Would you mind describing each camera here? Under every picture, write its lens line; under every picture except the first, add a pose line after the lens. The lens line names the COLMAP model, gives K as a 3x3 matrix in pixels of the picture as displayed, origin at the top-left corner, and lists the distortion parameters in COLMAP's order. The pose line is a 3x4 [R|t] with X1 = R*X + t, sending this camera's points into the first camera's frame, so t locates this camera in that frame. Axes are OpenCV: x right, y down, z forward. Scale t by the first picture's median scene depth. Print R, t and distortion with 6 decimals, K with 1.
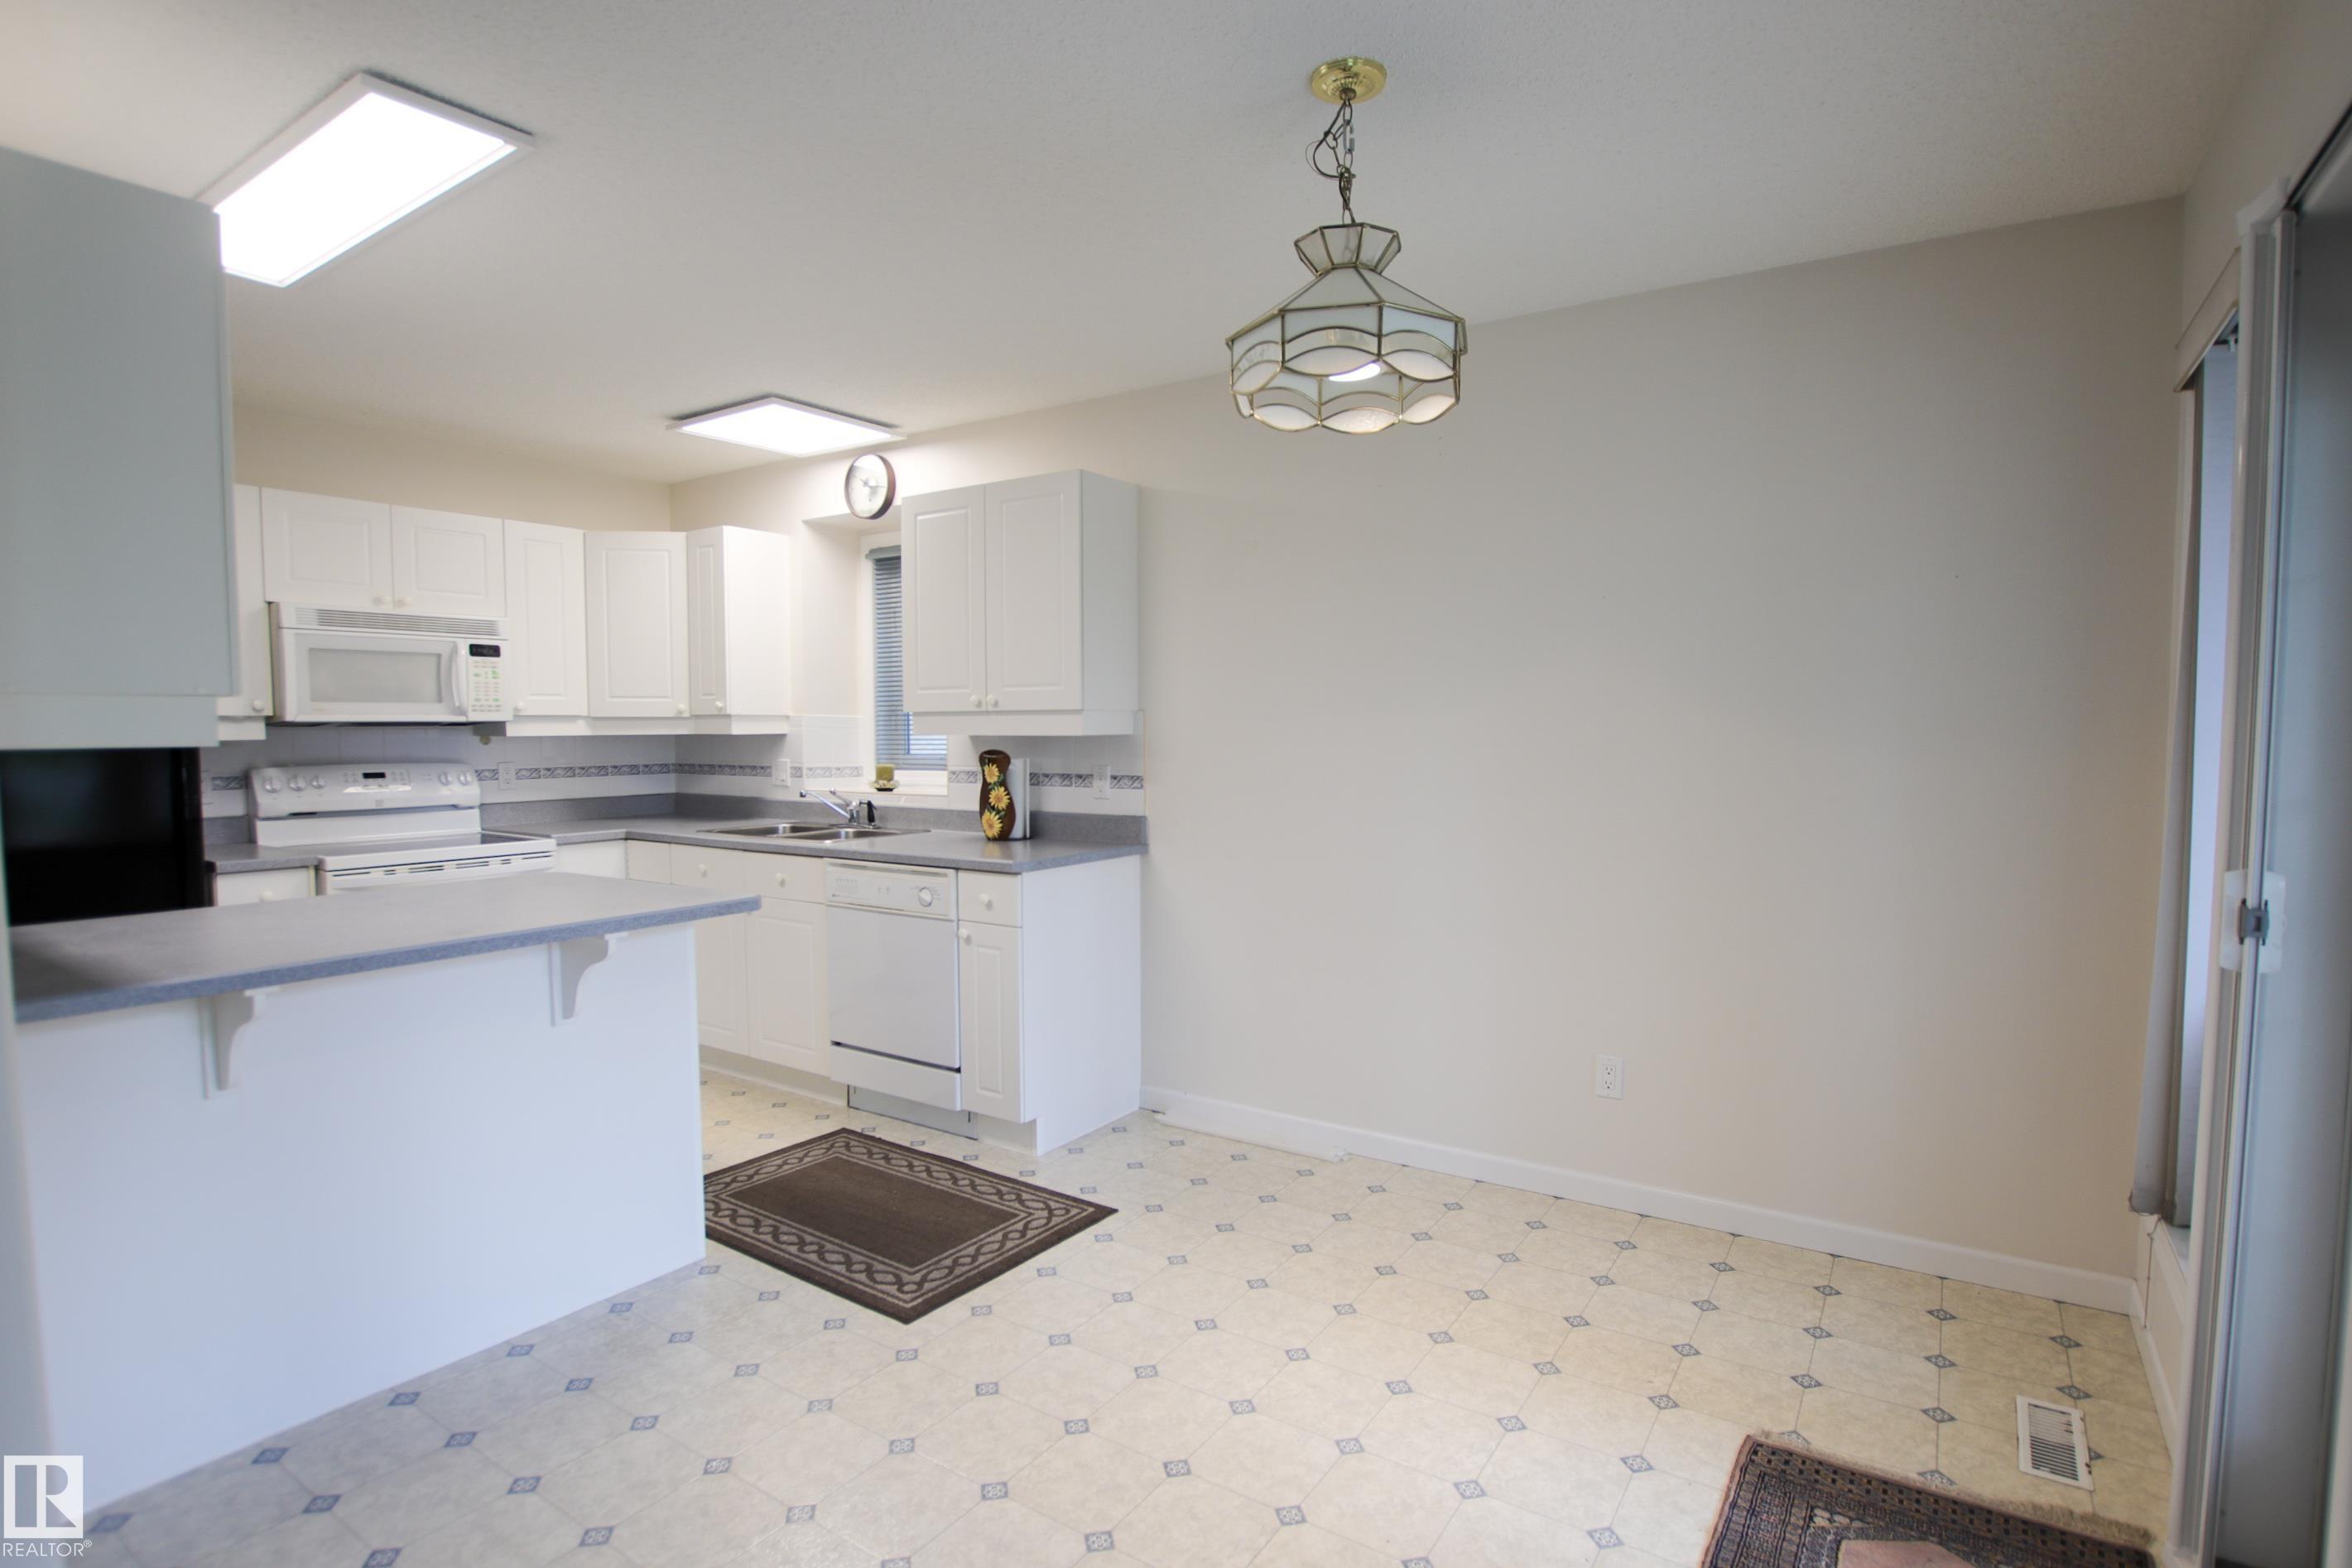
lens RADIAL K [[1169.9, 0, 1178.0], [0, 1169.9, 796.6], [0, 0, 1]] dist [-0.027687, -0.000066]
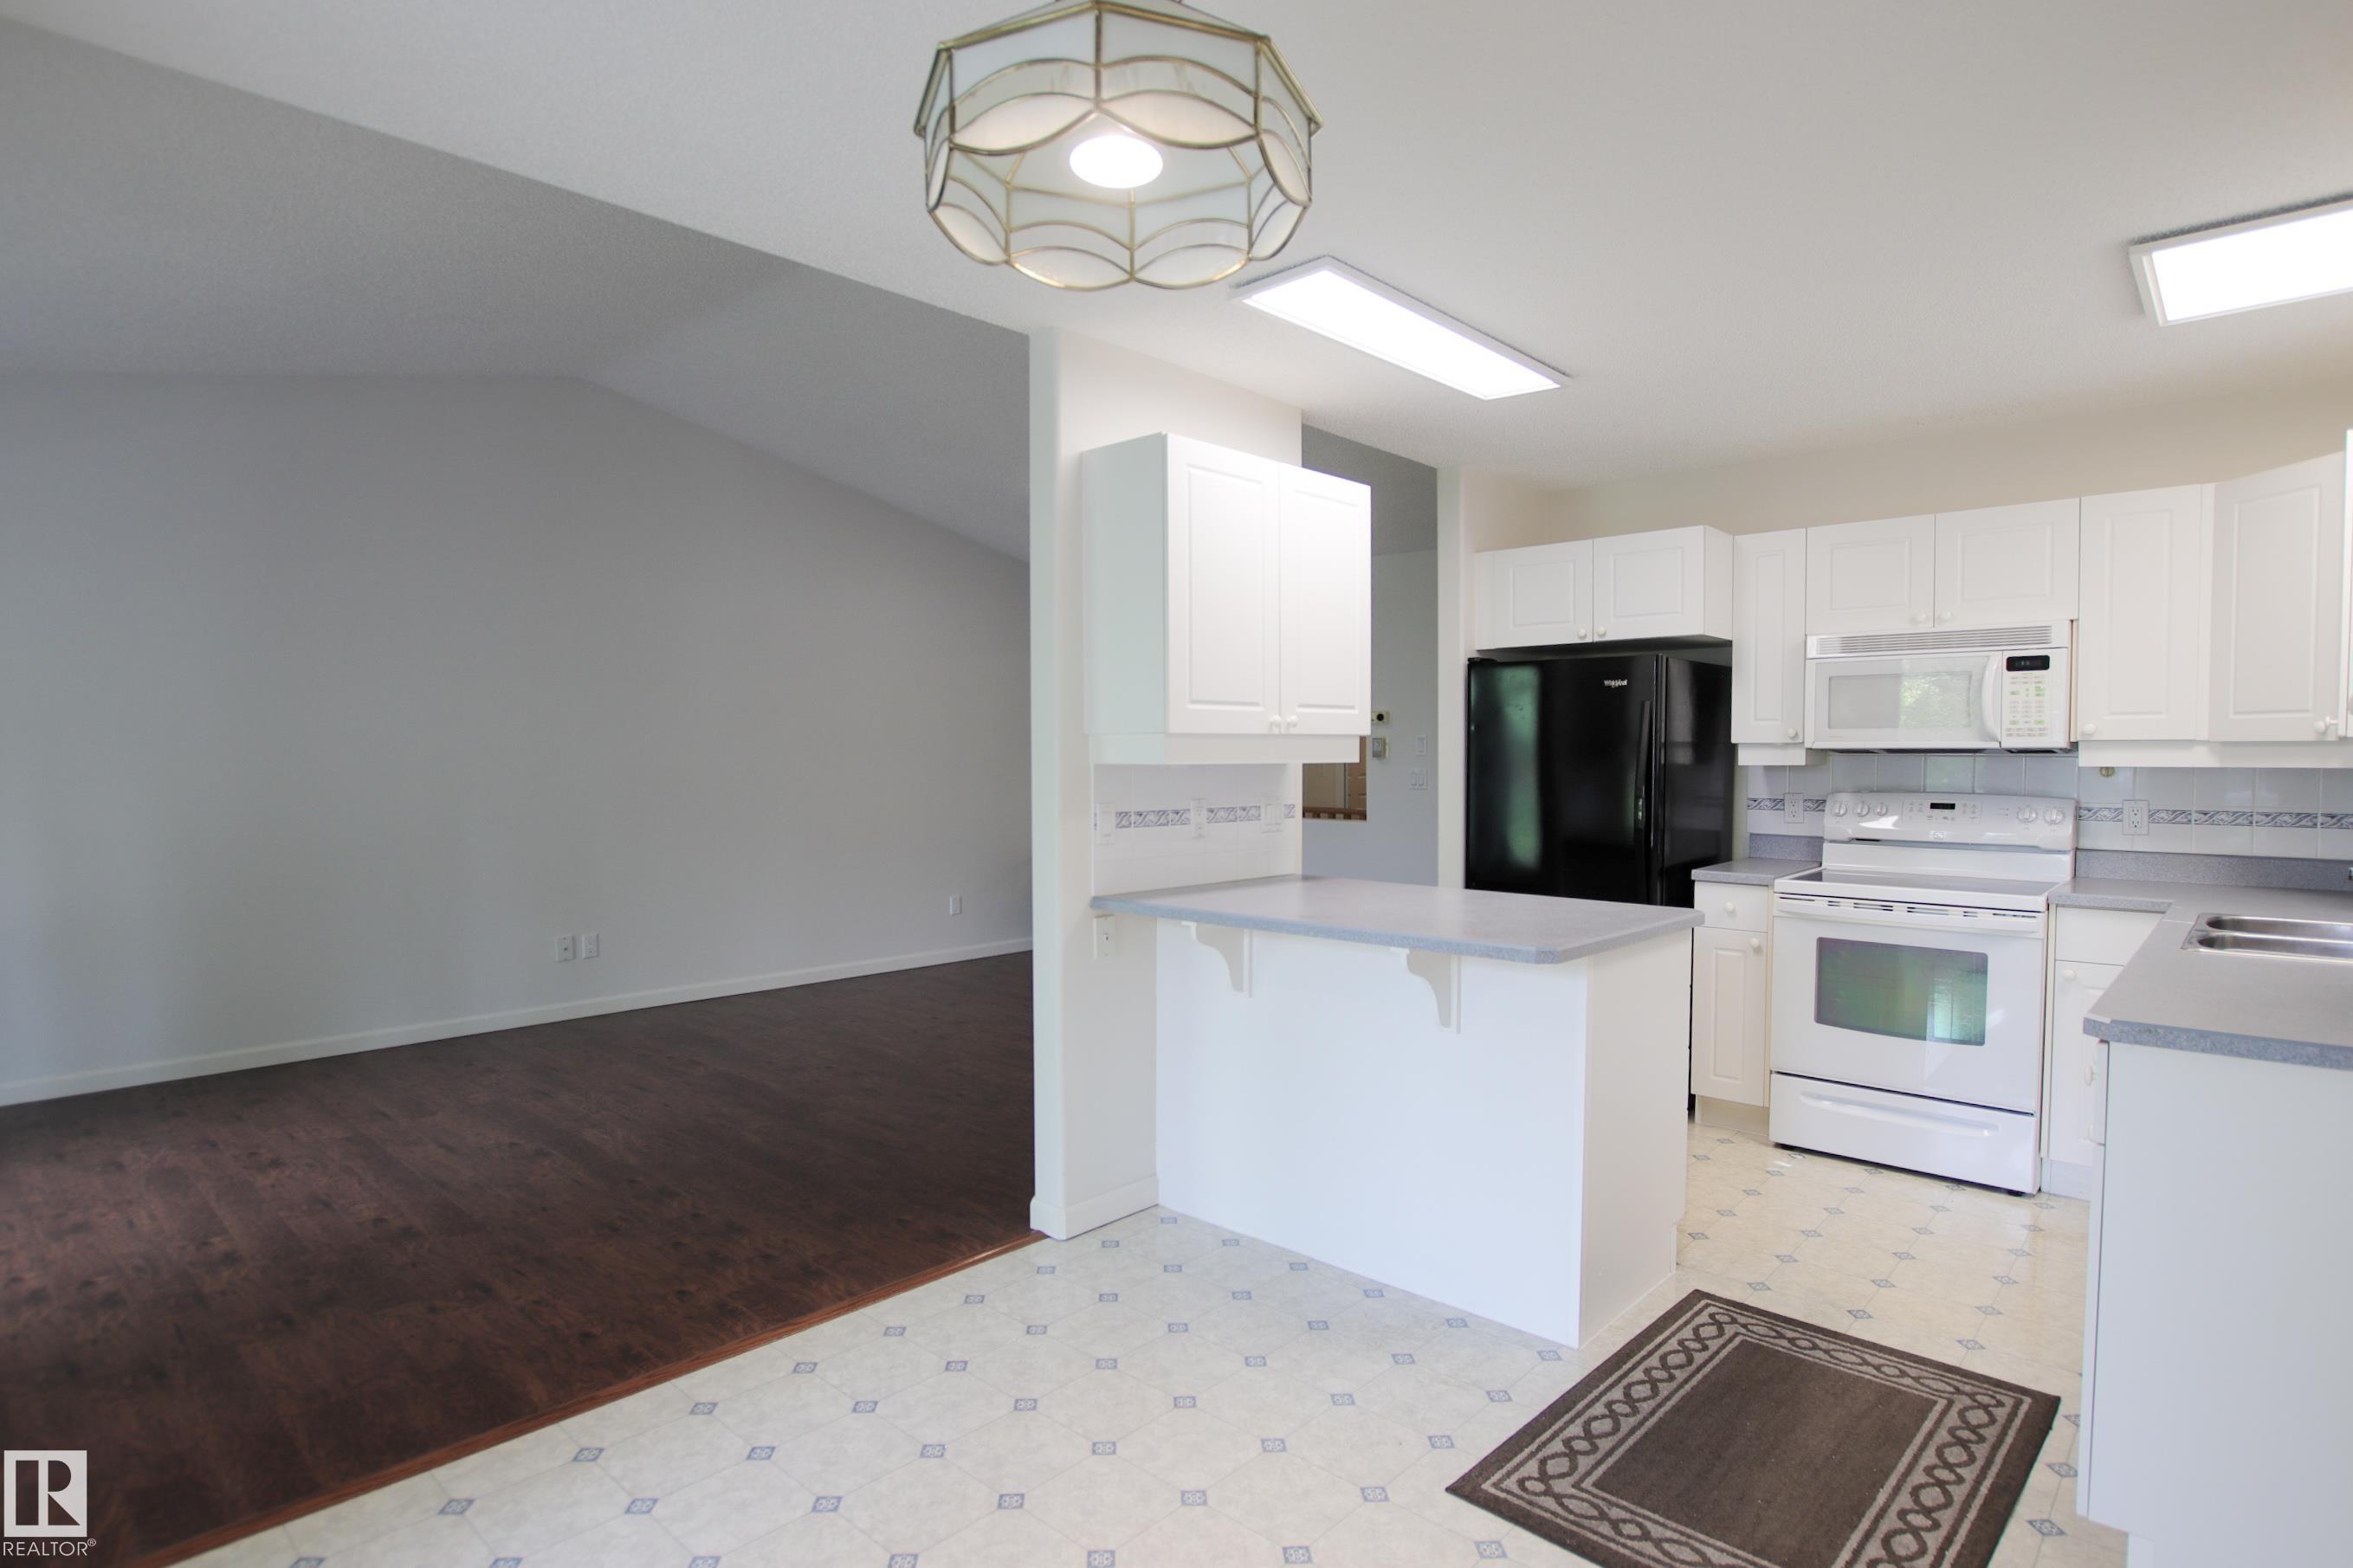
lens RADIAL K [[1231.2, 0, 1175.8], [0, 1231.2, 797.4], [0, 0, 1]] dist [-0.026115, -0.000631]
pose [[-0.158825, 0.037012, -0.986613, 0.396488], [-0.061109, 0.997013, 0.047240, -0.036617], [0.985414, 0.067794, -0.156089, 0.585853]]
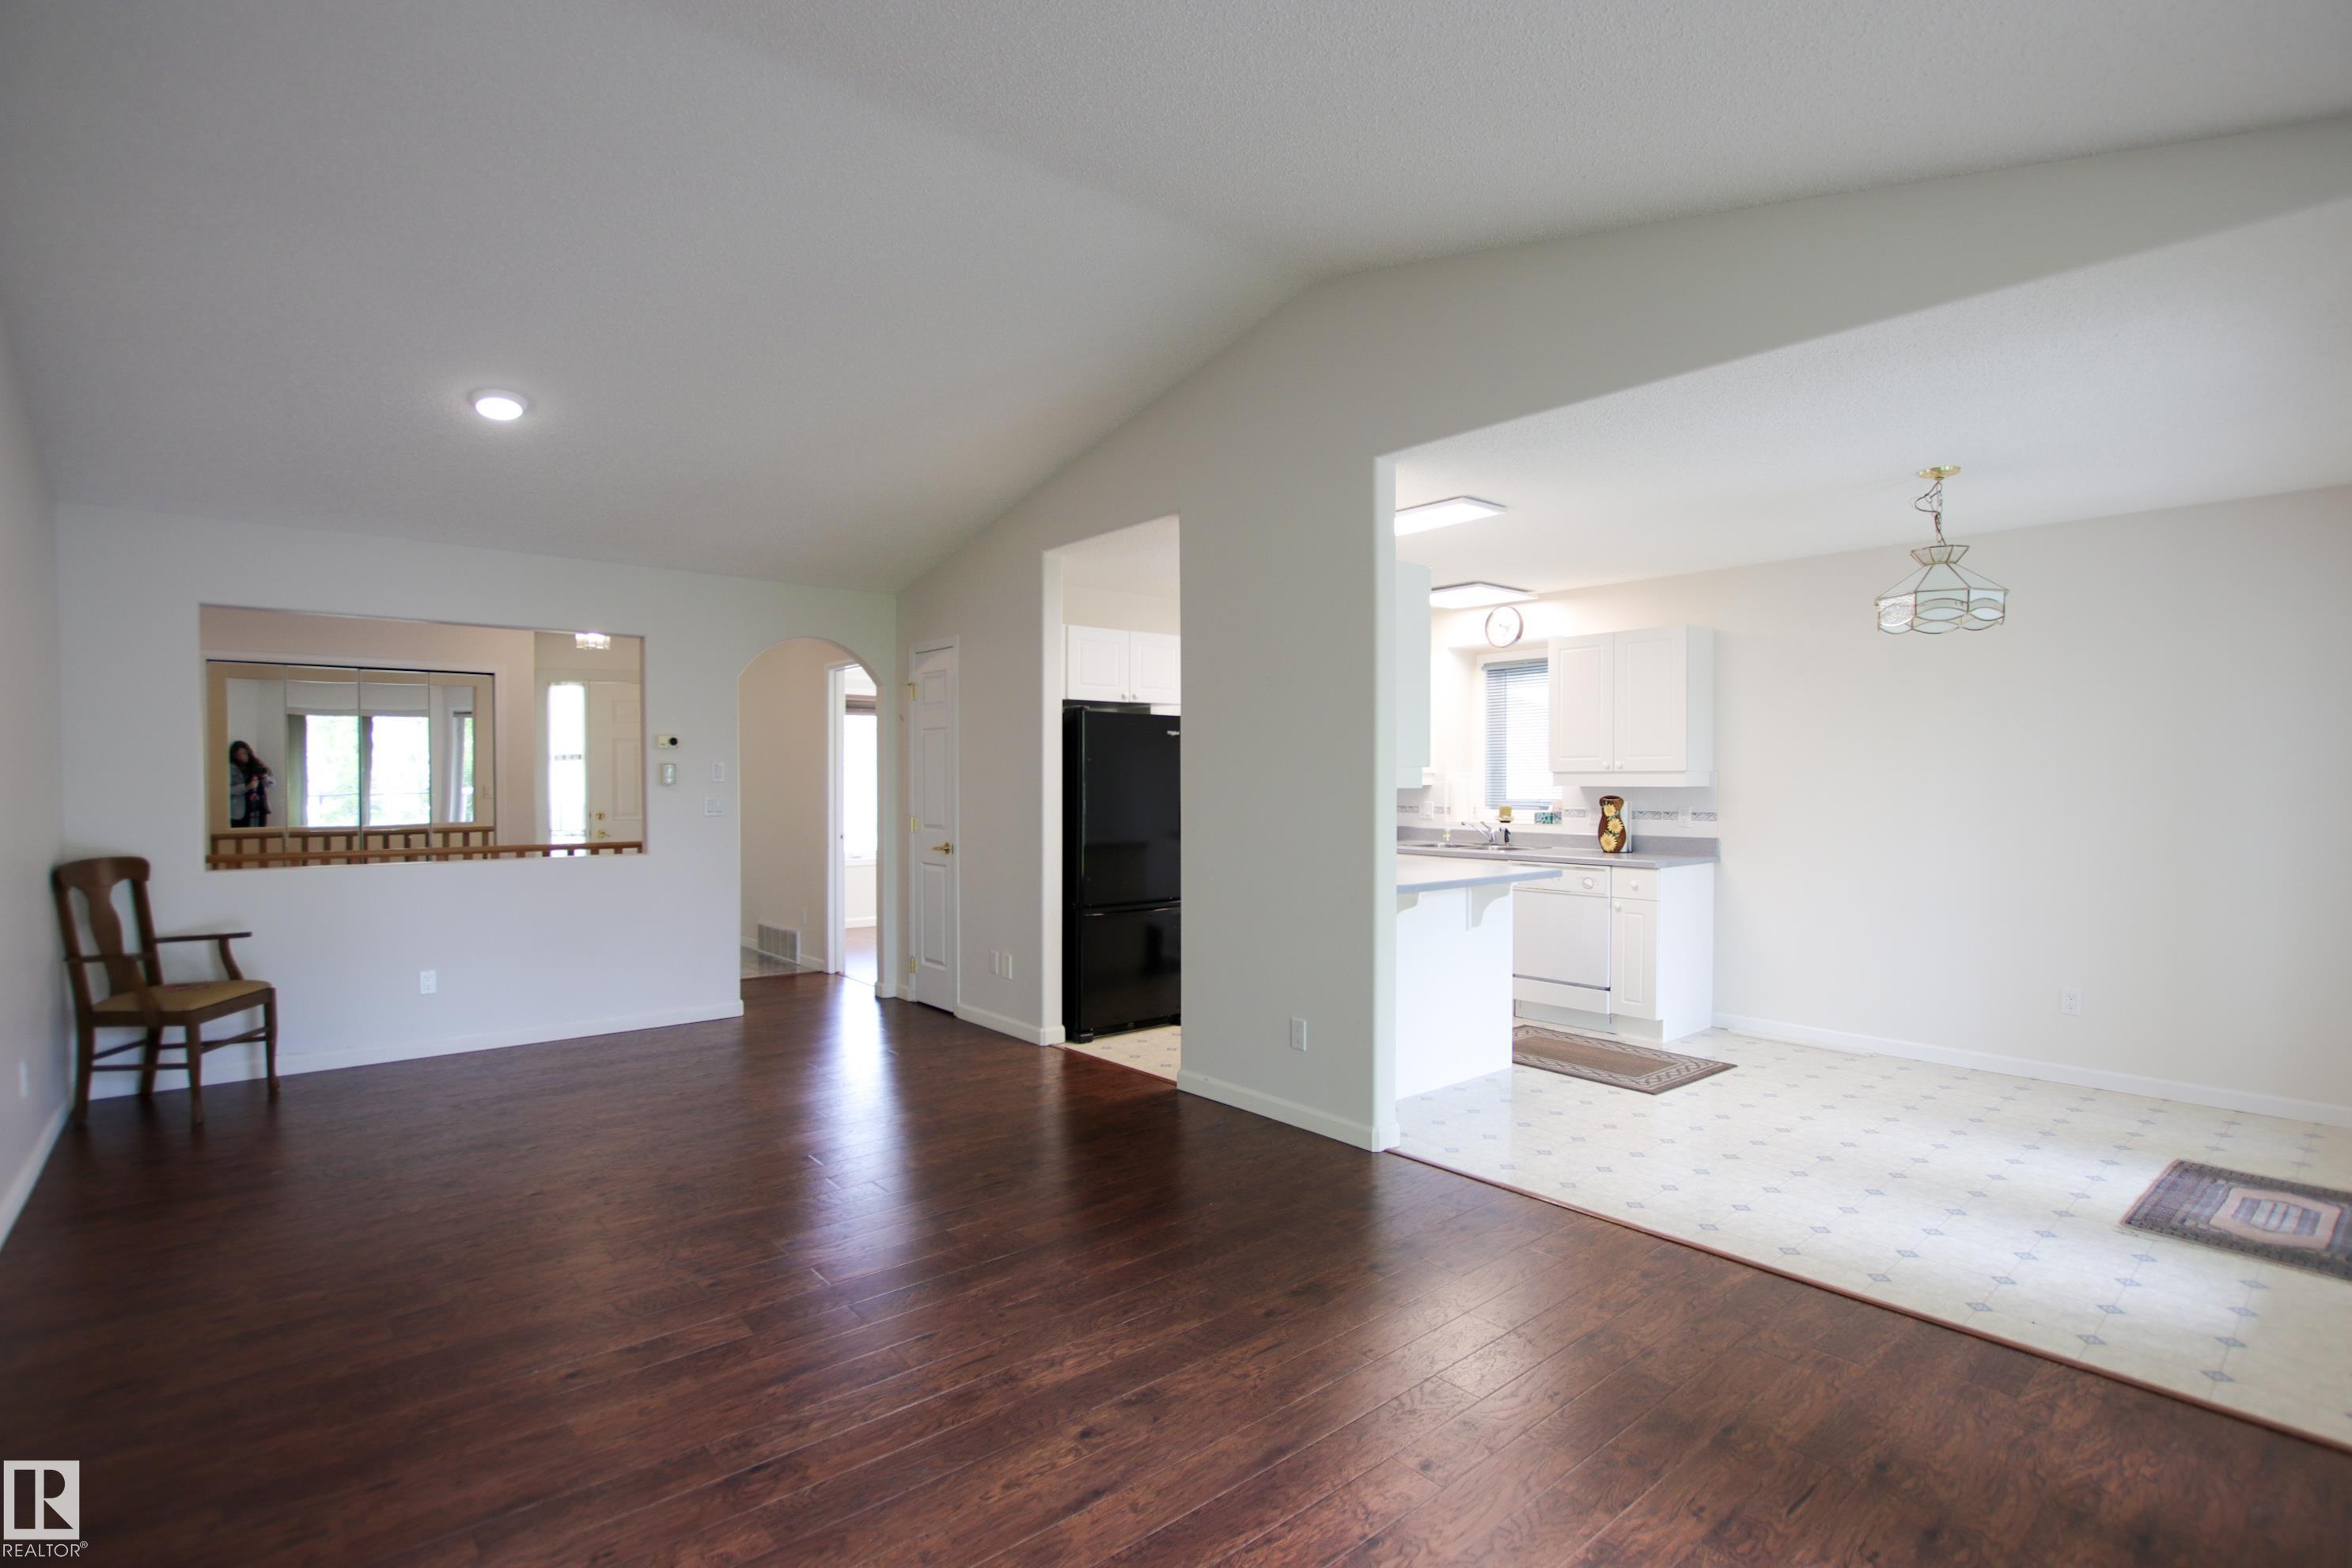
lens RADIAL K [[1116.9, 0, 1189.6], [0, 1116.9, 796.2], [0, 0, 1]] dist [-0.025203, 0.000113]
pose [[0.962797, 0.006806, -0.270140, -0.307007], [-0.019130, 0.998891, -0.043013, 0.037868], [0.269548, 0.046580, 0.961860, -0.622302]]
